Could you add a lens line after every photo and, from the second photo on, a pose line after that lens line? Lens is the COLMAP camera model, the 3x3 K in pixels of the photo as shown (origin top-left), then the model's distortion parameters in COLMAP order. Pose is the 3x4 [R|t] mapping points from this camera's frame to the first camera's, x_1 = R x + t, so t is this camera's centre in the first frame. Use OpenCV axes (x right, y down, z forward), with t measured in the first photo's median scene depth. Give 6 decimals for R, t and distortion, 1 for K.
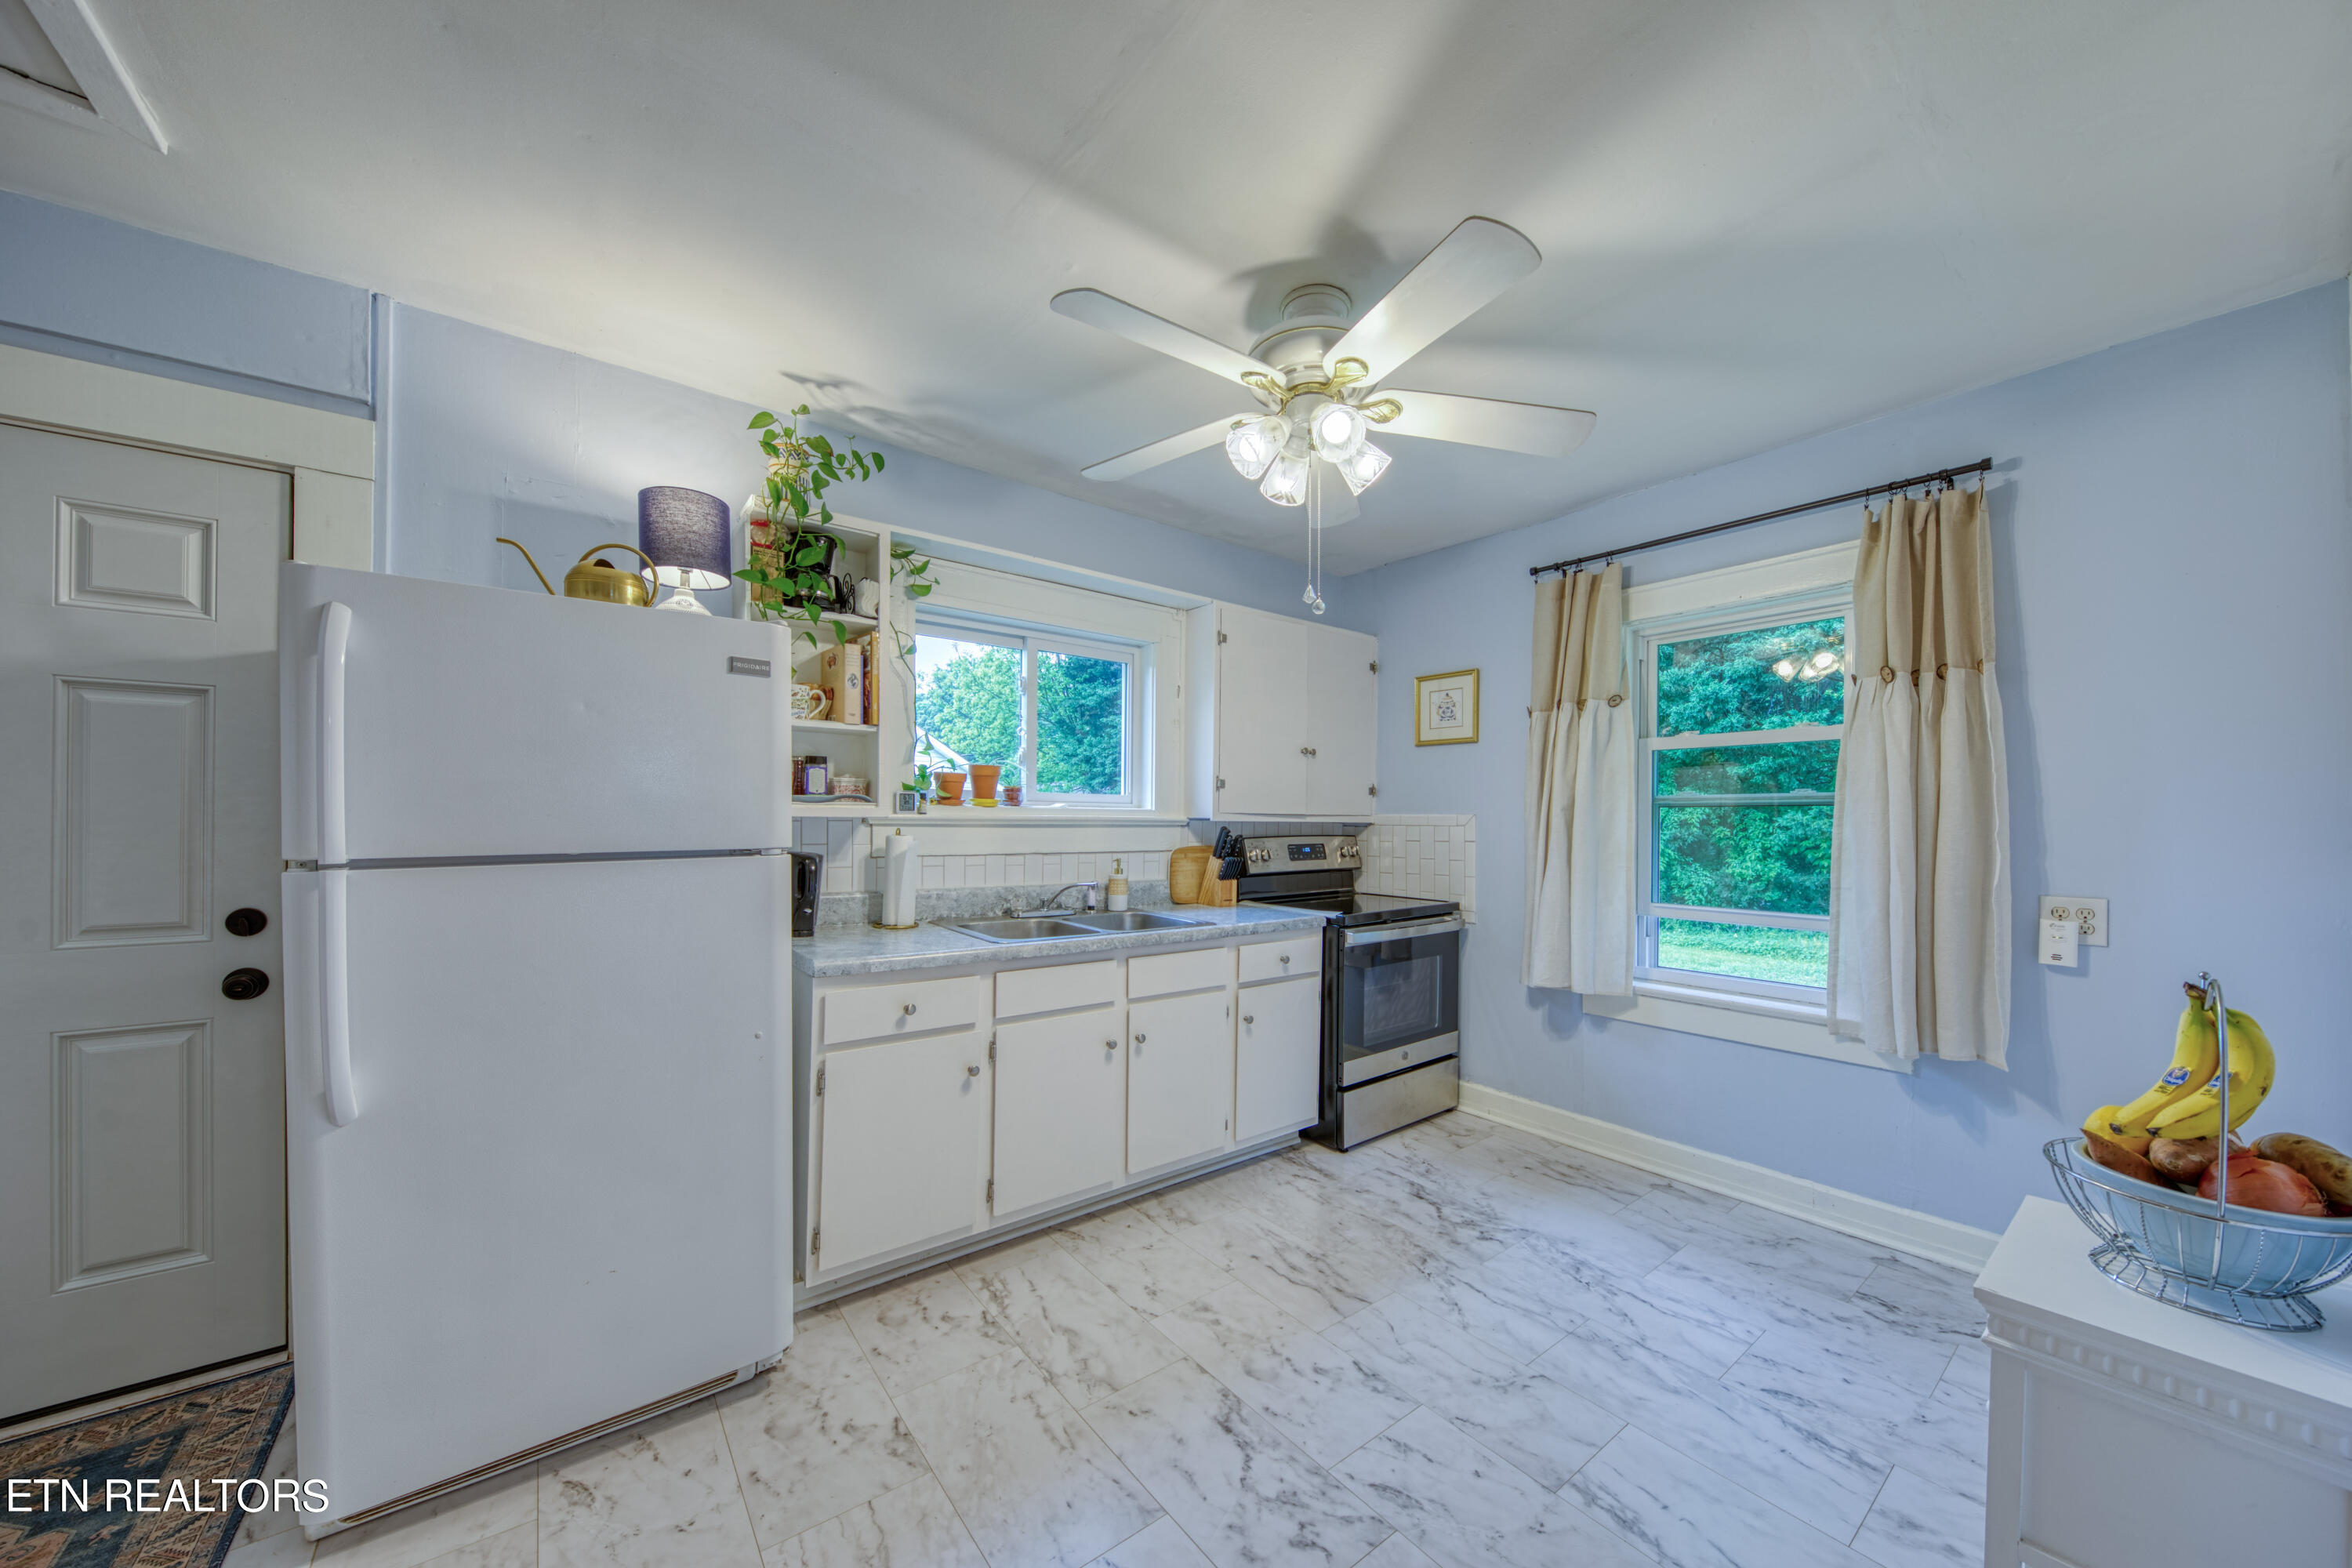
lens RADIAL K [[809.3, 0, 1153.4], [0, 809.3, 815.2], [0, 0, 1]] dist [0.001699, -0.002697]
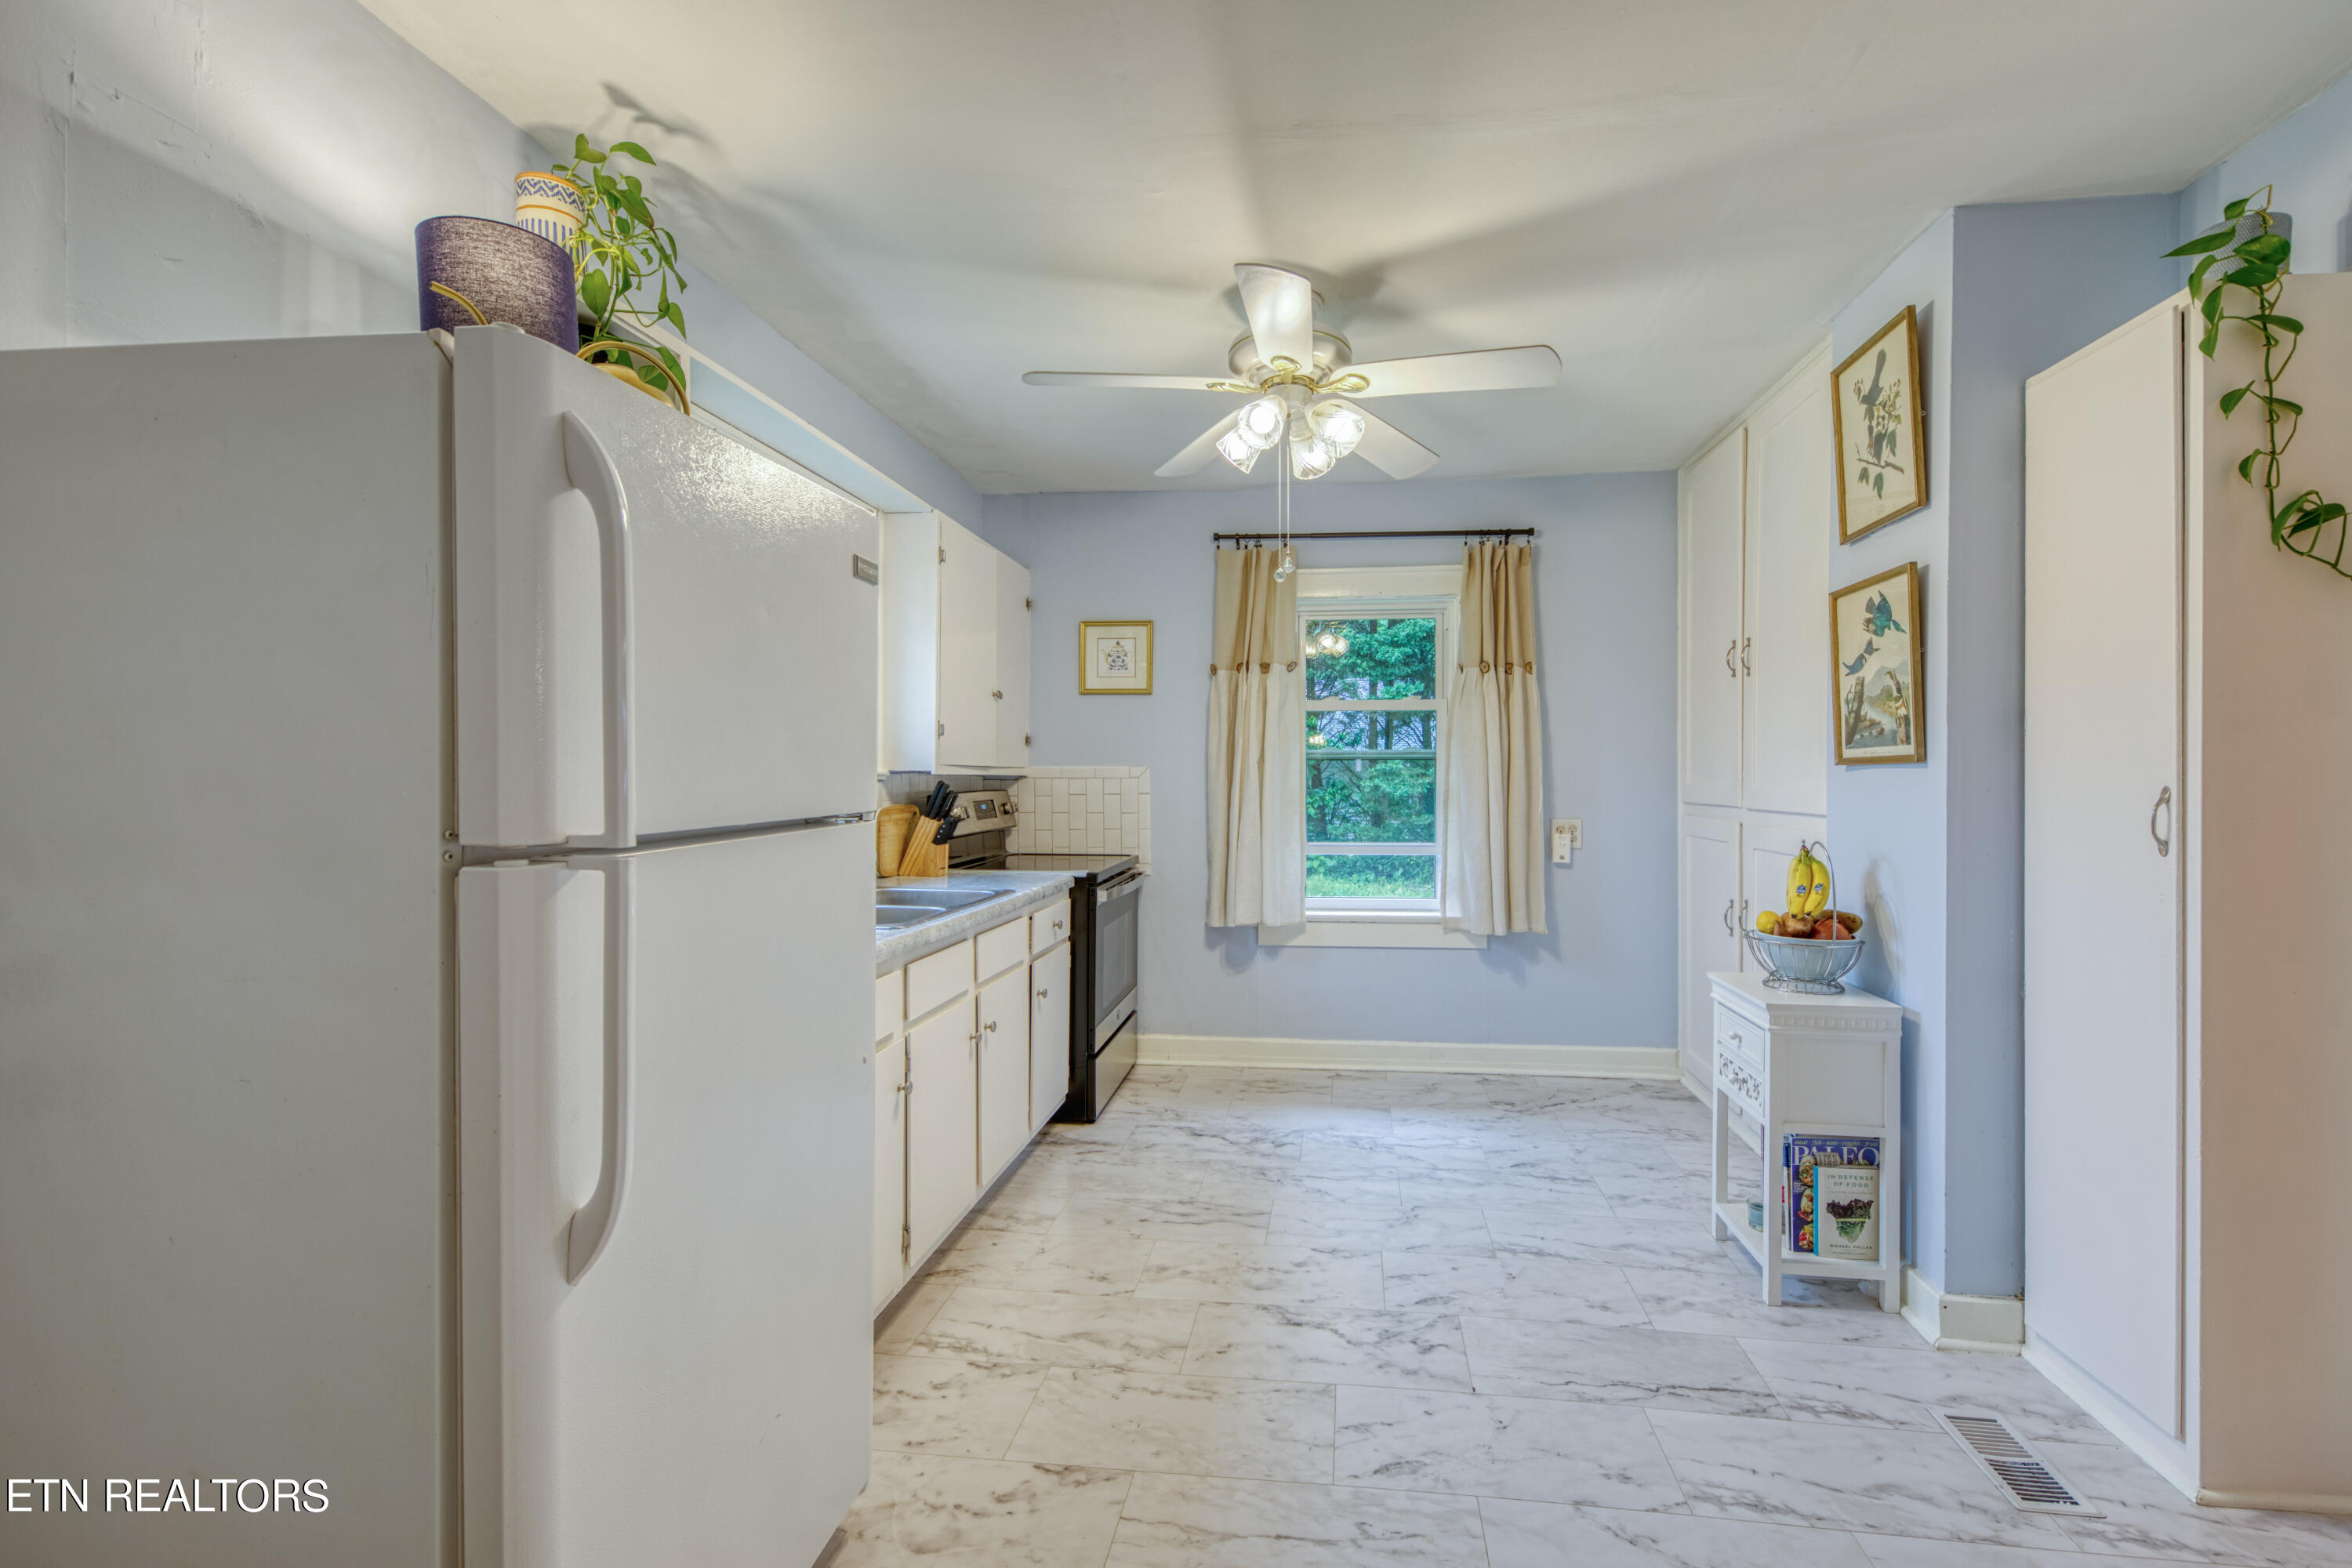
lens RADIAL K [[1051.1, 0, 1185.5], [0, 1051.1, 780.6], [0, 0, 1]] dist [-0.003210, -0.000970]
pose [[0.703839, -0.010136, 0.710287, -0.735414], [0.000906, 0.999910, 0.013372, -0.000995], [-0.710359, -0.008768, 0.703785, 0.077662]]
